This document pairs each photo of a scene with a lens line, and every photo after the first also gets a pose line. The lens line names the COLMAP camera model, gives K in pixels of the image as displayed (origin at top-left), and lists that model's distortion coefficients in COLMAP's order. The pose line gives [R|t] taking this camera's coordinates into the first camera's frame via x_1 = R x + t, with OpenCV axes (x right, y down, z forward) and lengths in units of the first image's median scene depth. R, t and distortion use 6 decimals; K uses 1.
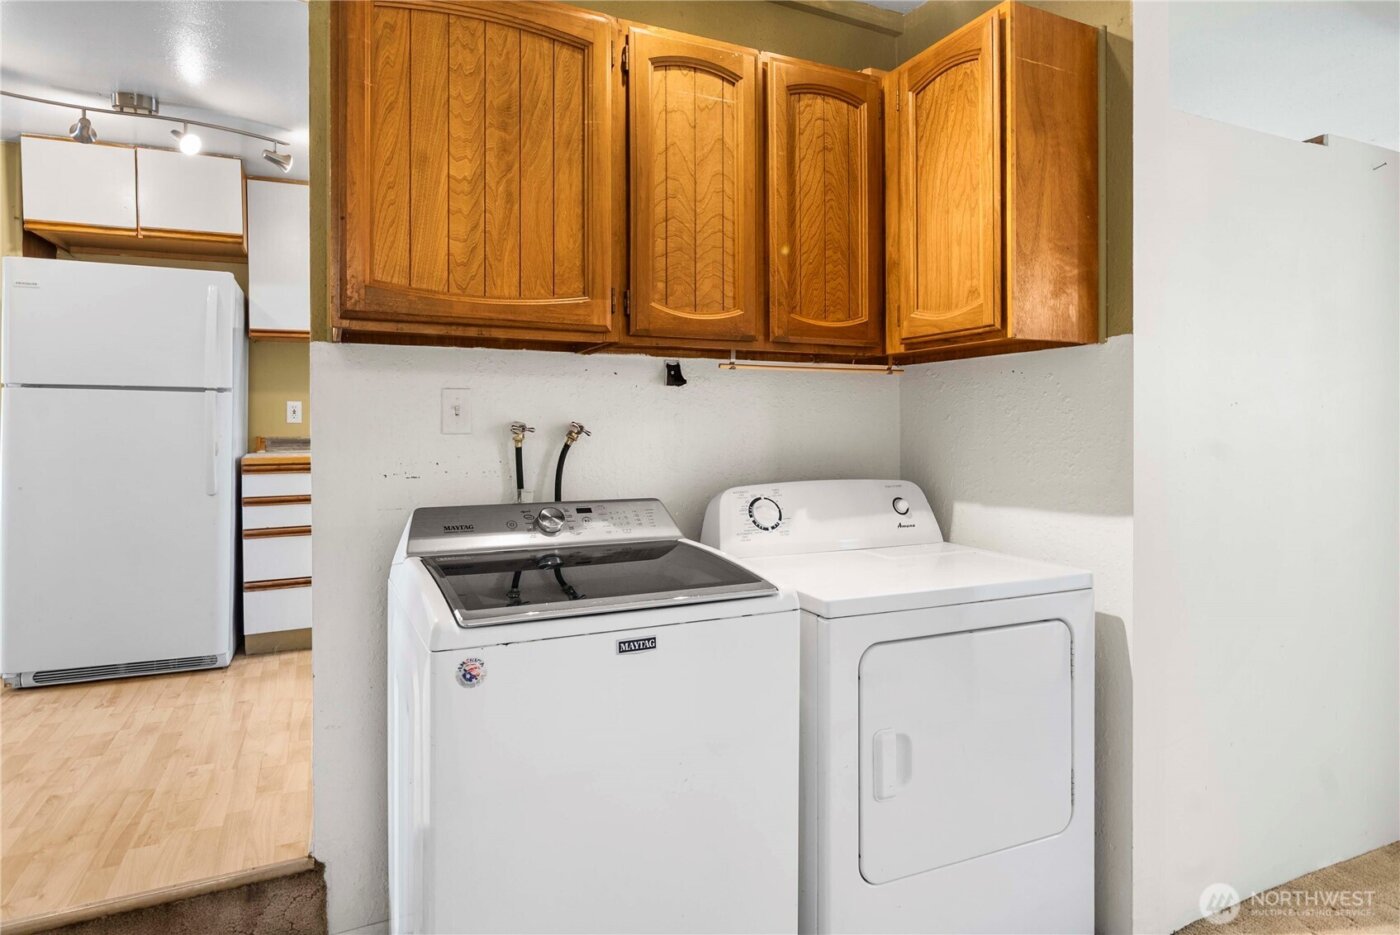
lens RADIAL K [[770.5, 0, 701.2], [0, 770.5, 431.2], [0, 0, 1]] dist [0.001307, 0.001495]
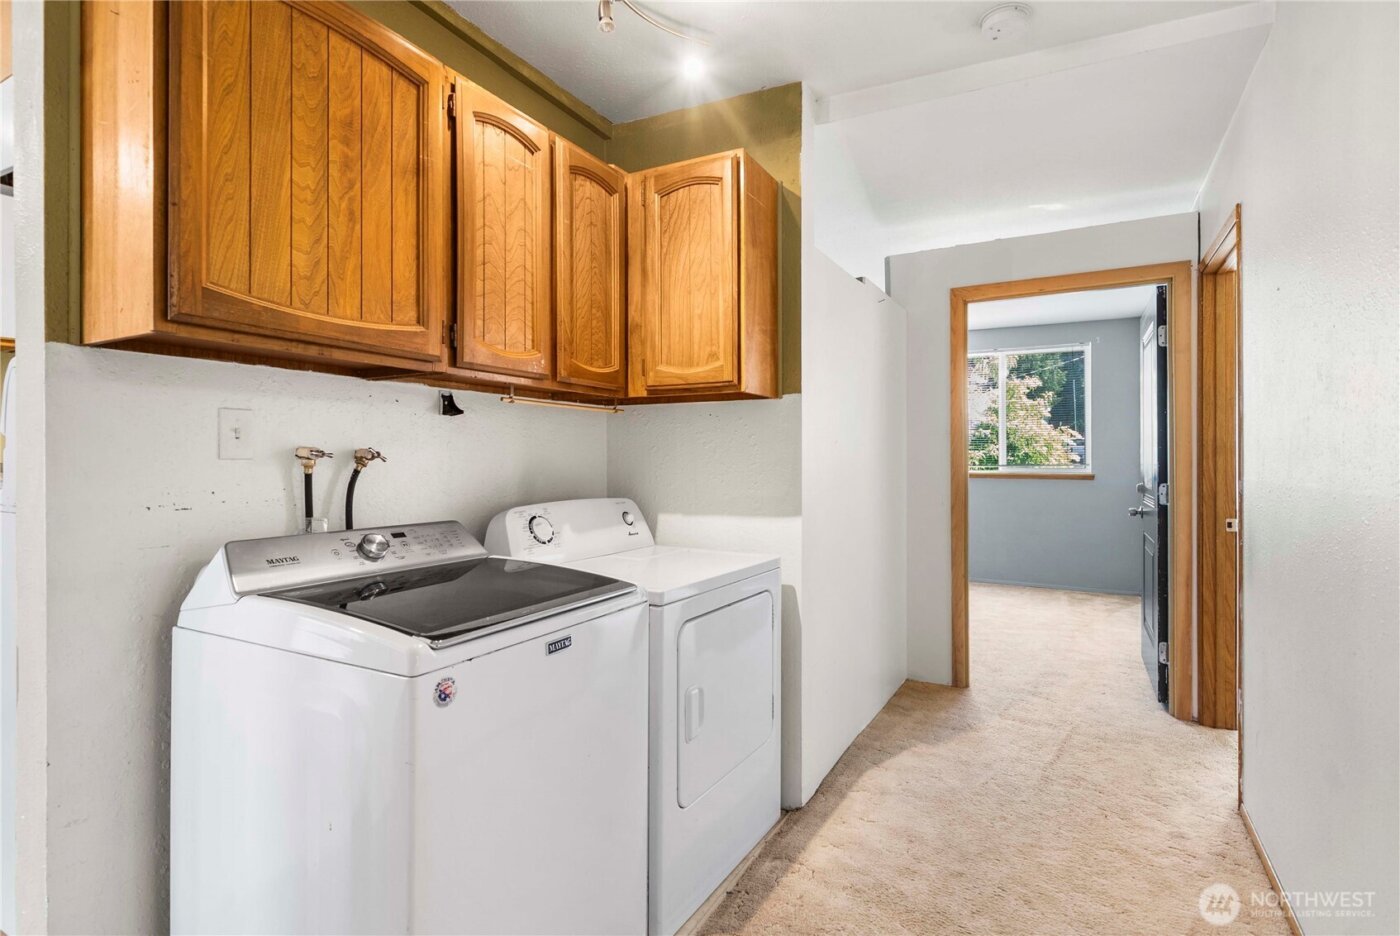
lens RADIAL K [[673.9, 0, 683.7], [0, 673.9, 458.4], [0, 0, 1]] dist [-0.000503, 0.001569]
pose [[0.822958, 0.004565, 0.568084, -0.346817], [-0.002542, 0.999987, -0.004354, 0.004801], [-0.568097, 0.002139, 0.822959, 0.056249]]
